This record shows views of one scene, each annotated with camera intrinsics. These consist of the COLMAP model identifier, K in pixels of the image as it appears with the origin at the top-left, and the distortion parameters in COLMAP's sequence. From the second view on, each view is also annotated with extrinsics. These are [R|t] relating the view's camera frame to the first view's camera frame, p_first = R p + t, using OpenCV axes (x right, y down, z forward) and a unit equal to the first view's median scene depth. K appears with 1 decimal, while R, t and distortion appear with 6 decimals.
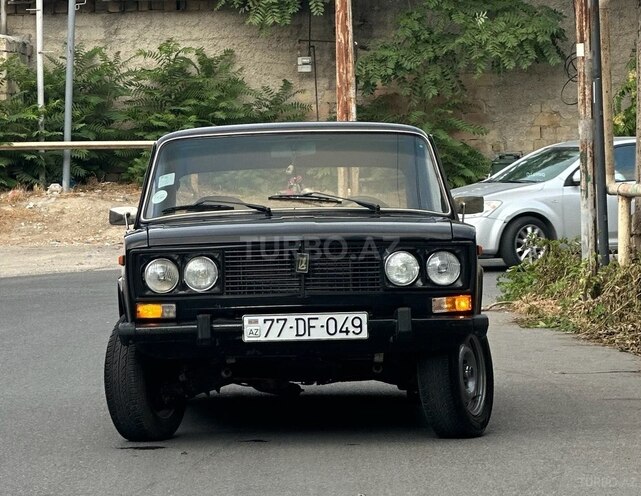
lens RADIAL K [[3506.5, 0, 320.5], [0, 3506.5, 248.0], [0, 0, 1]] dist [-2.456811, 3.650492]
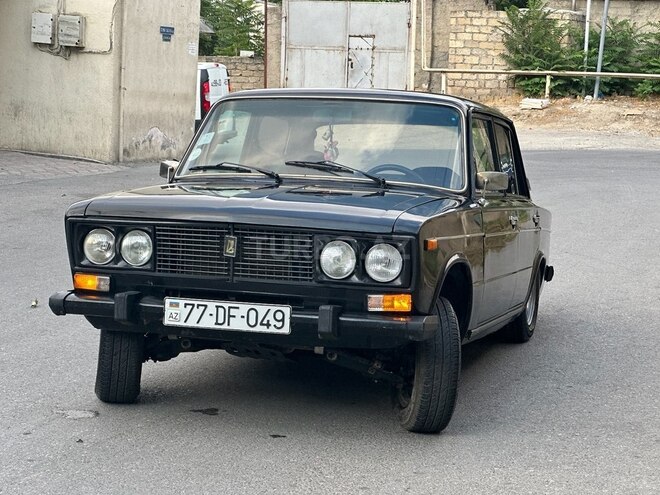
lens RADIAL K [[1497.2, 0, 342.5], [0, 1497.2, 248.7], [0, 0, 1]] dist [0.041842, 2.416198]
pose [[0.949609, 0.085755, -0.301477, 0.143146], [-0.057230, 0.993114, 0.102224, -0.037487], [0.308167, -0.079820, 0.947978, 0.628895]]
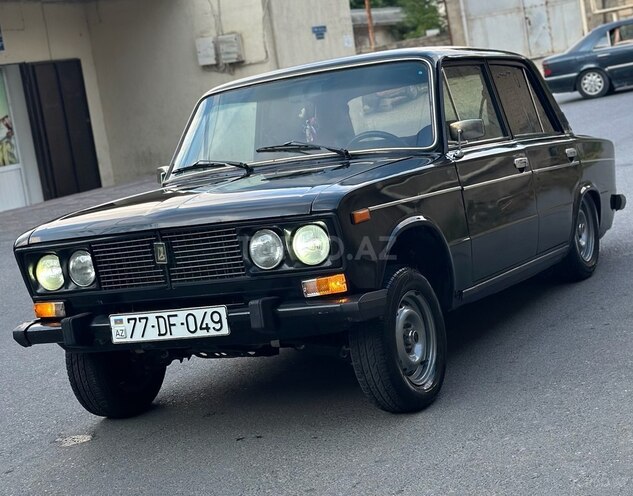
lens RADIAL K [[1301.8, 0, 316.5], [0, 1301.8, 248.0], [0, 0, 1]] dist [0.168603, 0.011282]
pose [[0.871266, -0.059140, -0.487236, 0.192394], [0.136228, 0.982848, 0.124303, -0.033098], [0.471527, -0.174676, 0.864379, 0.727571]]
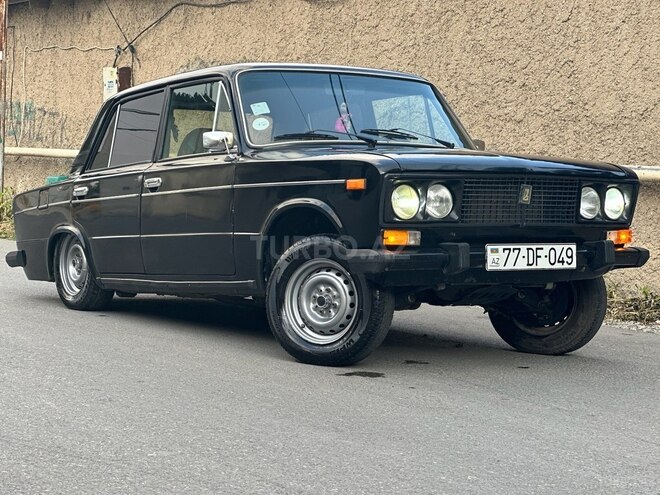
lens RADIAL K [[1497.2, 0, 342.5], [0, 1497.2, 248.7], [0, 0, 1]] dist [0.041842, 2.416198]
pose [[0.835707, 0.017914, 0.548883, -0.290832], [-0.038429, 0.998925, 0.025908, 0.010903], [-0.547829, -0.042745, 0.835497, 0.659308]]
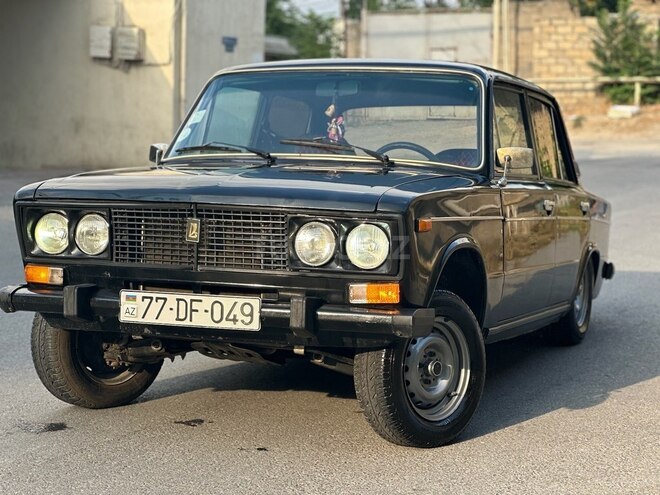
lens RADIAL K [[1479.8, 0, 286.8], [0, 1479.8, 260.9], [0, 0, 1]] dist [0.005061, 2.833847]
pose [[0.914974, 0.074018, -0.396666, 0.150544], [-0.036698, 0.994222, 0.100872, -0.023893], [0.401840, -0.077739, 0.912404, 0.693930]]
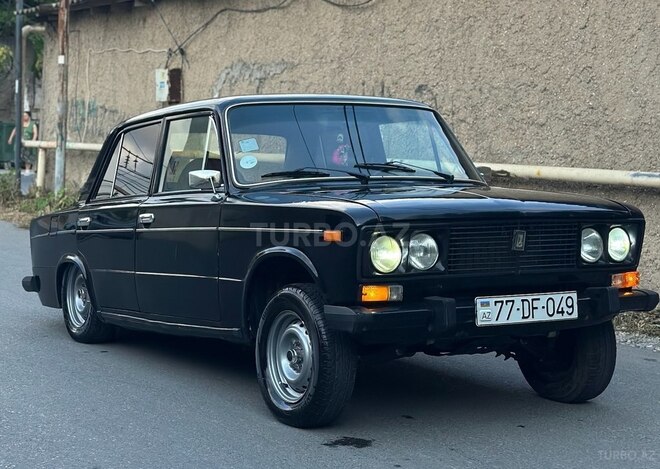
lens RADIAL K [[1368.6, 0, 319.2], [0, 1368.6, 109.5], [0, 0, 1]] dist [0.279408, -0.499508]
pose [[0.871872, 0.039455, 0.488143, -0.239860], [-0.021464, 0.998870, -0.042399, -0.014412], [-0.489264, 0.026488, 0.871733, 0.692469]]
